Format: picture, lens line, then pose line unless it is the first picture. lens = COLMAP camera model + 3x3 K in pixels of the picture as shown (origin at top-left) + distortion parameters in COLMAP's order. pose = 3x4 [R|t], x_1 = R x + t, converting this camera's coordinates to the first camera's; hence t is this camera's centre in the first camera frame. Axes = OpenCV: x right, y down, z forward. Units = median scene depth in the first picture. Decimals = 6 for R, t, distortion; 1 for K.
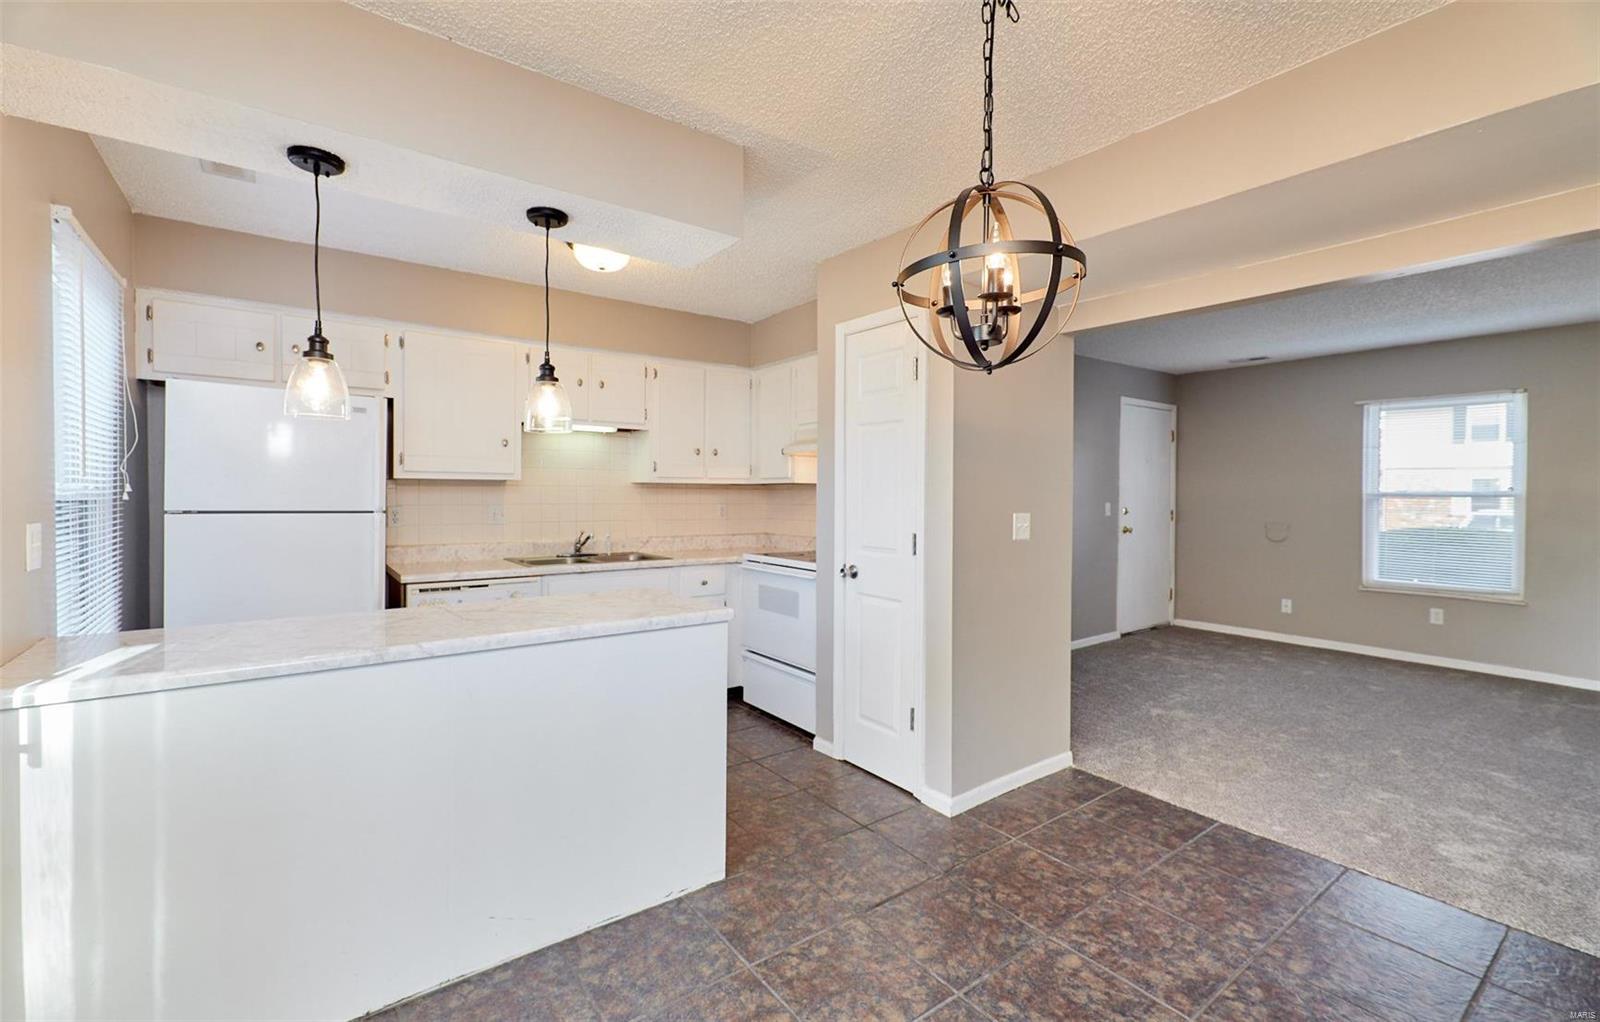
lens RADIAL K [[695.5, 0, 787.1], [0, 695.5, 498.9], [0, 0, 1]] dist [0.008925, 0.000224]
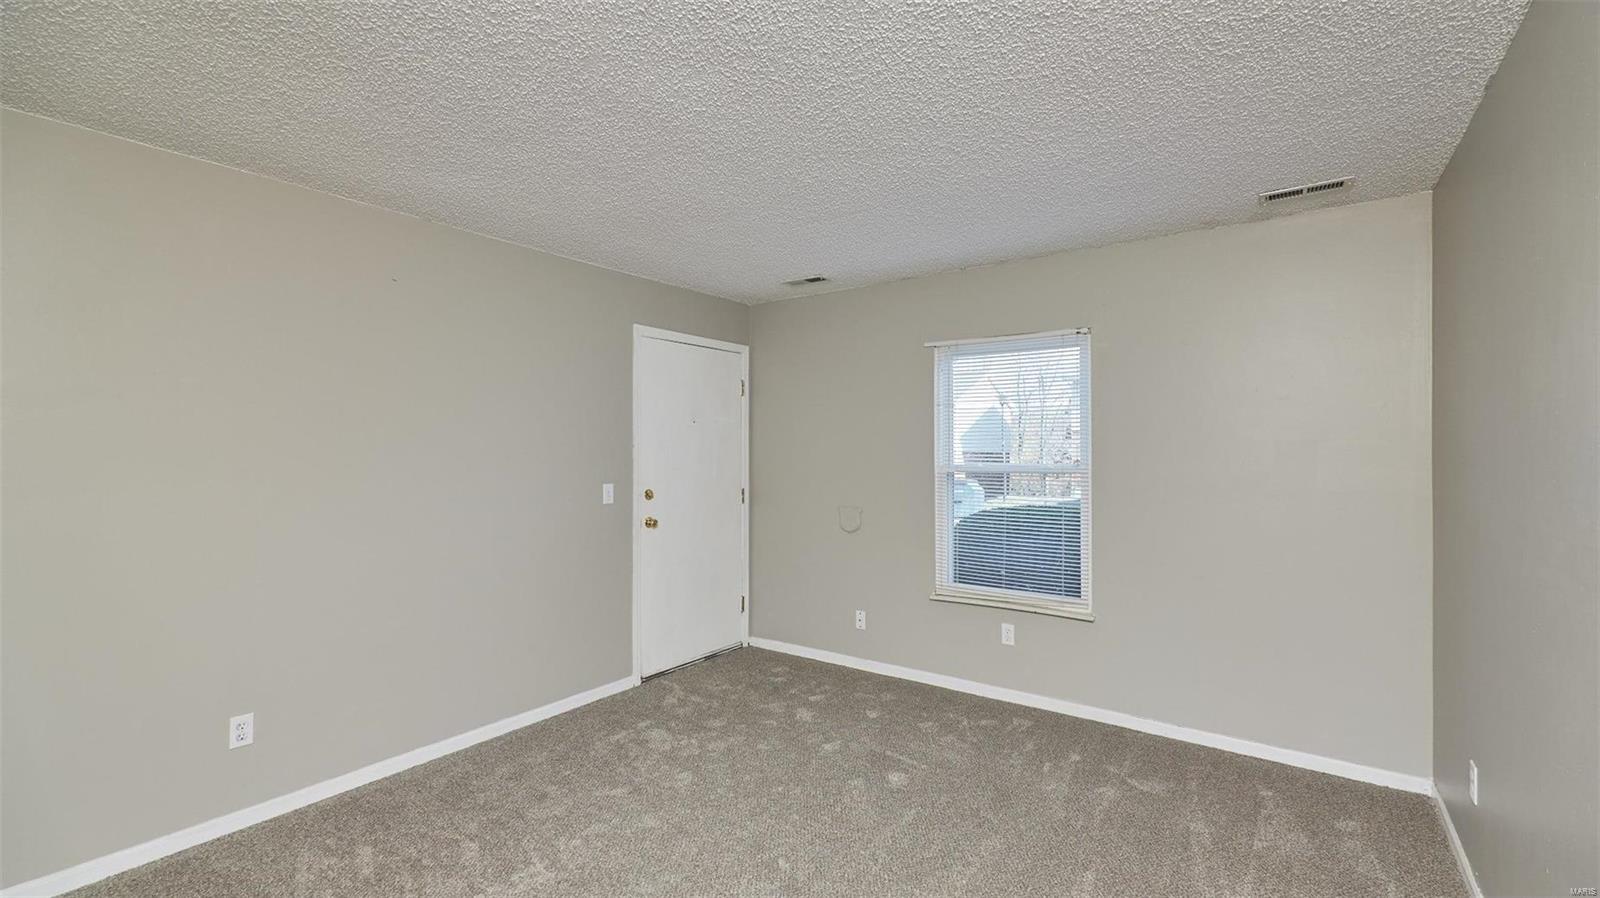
lens RADIAL K [[690.5, 0, 805.4], [0, 690.5, 452.2], [0, 0, 1]] dist [0.004168, 0.001476]
pose [[0.950132, -0.004591, 0.311813, 0.428715], [0.008605, 0.999897, -0.011499, -0.014751], [-0.311728, 0.013609, 0.950074, 0.321788]]
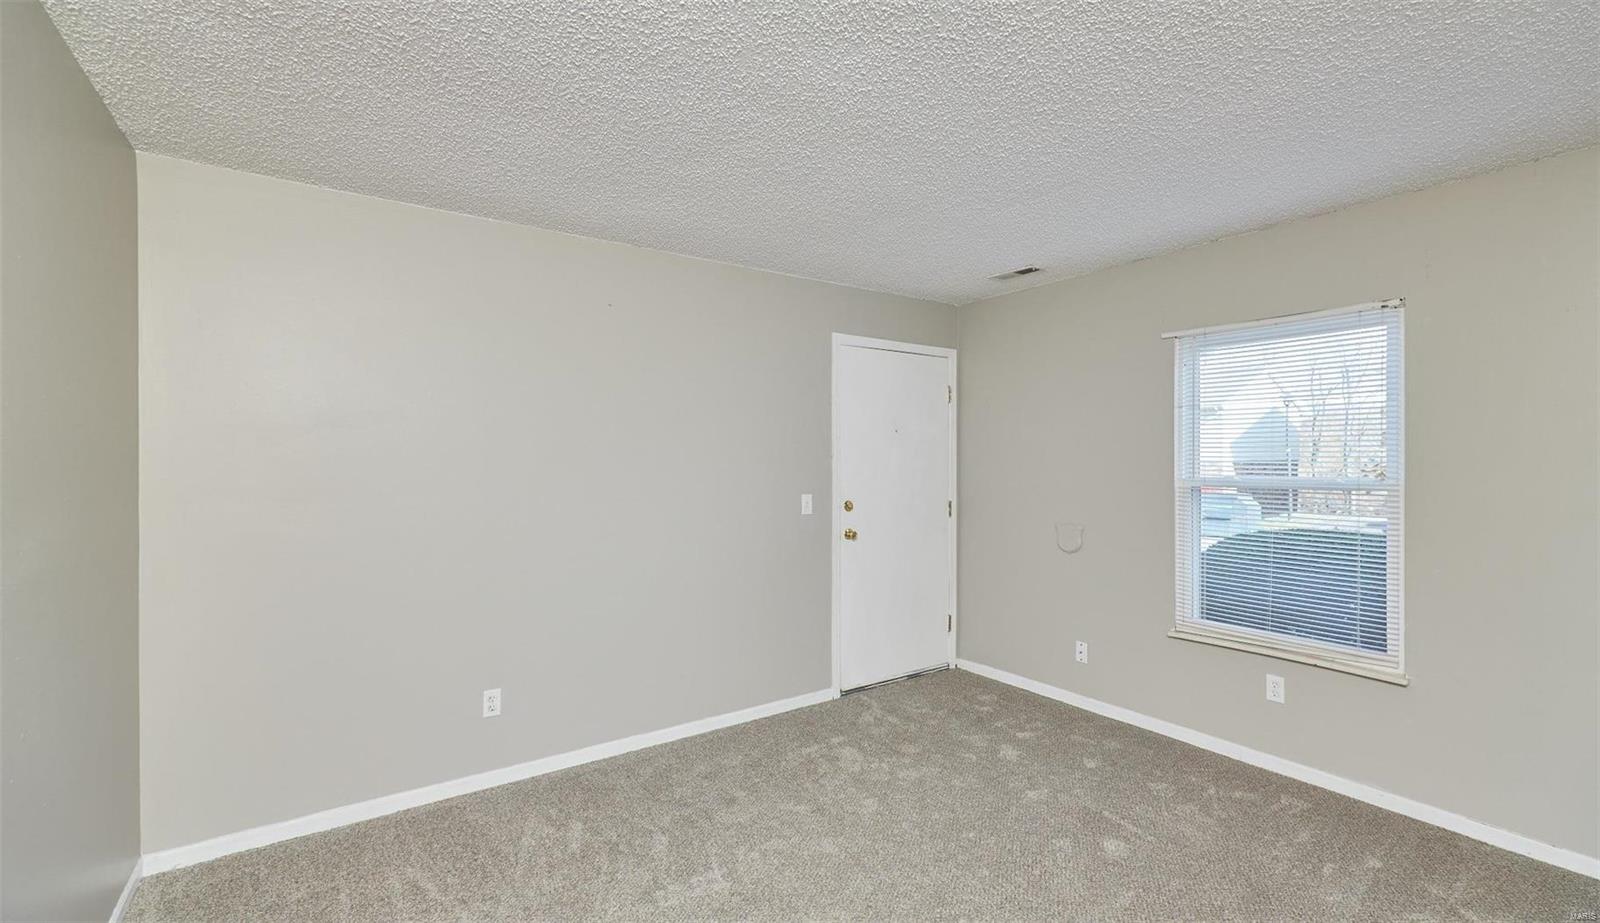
lens RADIAL K [[688.1, 0, 799.3], [0, 688.1, 467.4], [0, 0, 1]] dist [0.006123, 0.001022]
pose [[0.999705, -0.005151, -0.023716, 0.462727], [0.005011, 0.999970, -0.005946, -0.015656], [0.023746, 0.005825, 0.999701, 0.348415]]
